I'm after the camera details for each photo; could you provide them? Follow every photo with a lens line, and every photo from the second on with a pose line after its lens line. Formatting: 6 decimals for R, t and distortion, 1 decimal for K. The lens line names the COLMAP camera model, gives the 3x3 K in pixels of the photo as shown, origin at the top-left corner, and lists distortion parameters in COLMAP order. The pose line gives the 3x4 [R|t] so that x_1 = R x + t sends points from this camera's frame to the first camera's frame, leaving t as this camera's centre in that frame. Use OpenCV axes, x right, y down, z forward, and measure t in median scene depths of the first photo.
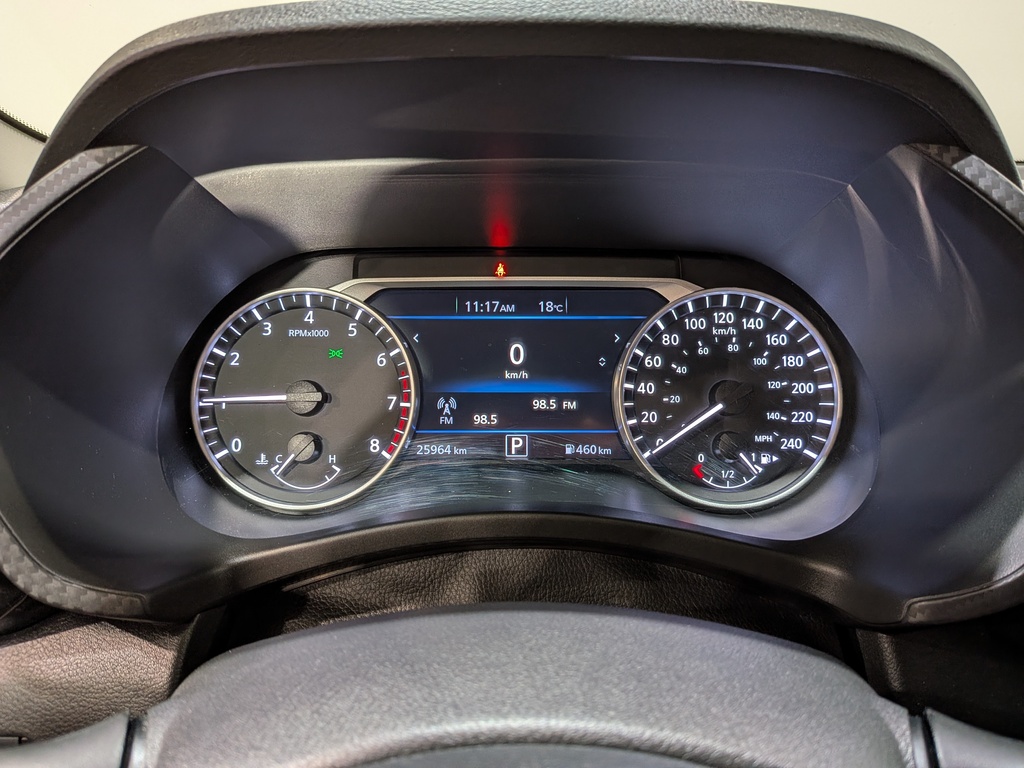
lens RADIAL K [[746.4, 0, 510.9], [0, 746.4, 392.7], [0, 0, 1]] dist [0.057729, -0.102241]
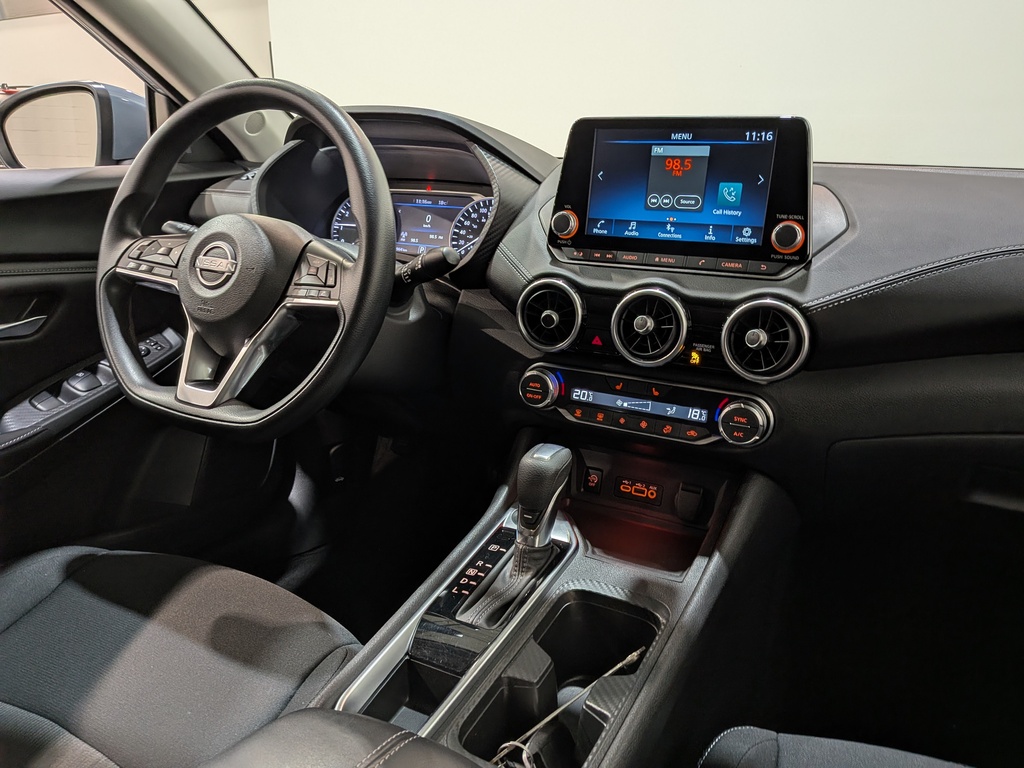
lens RADIAL K [[746.4, 0, 507.8], [0, 746.4, 387.4], [0, 0, 1]] dist [0.057729, -0.102241]
pose [[0.883825, 0.148884, -0.443494, 1.649899], [-0.158384, 0.987251, 0.015789, 0.494019], [0.440191, 0.056287, 0.896138, -1.385686]]
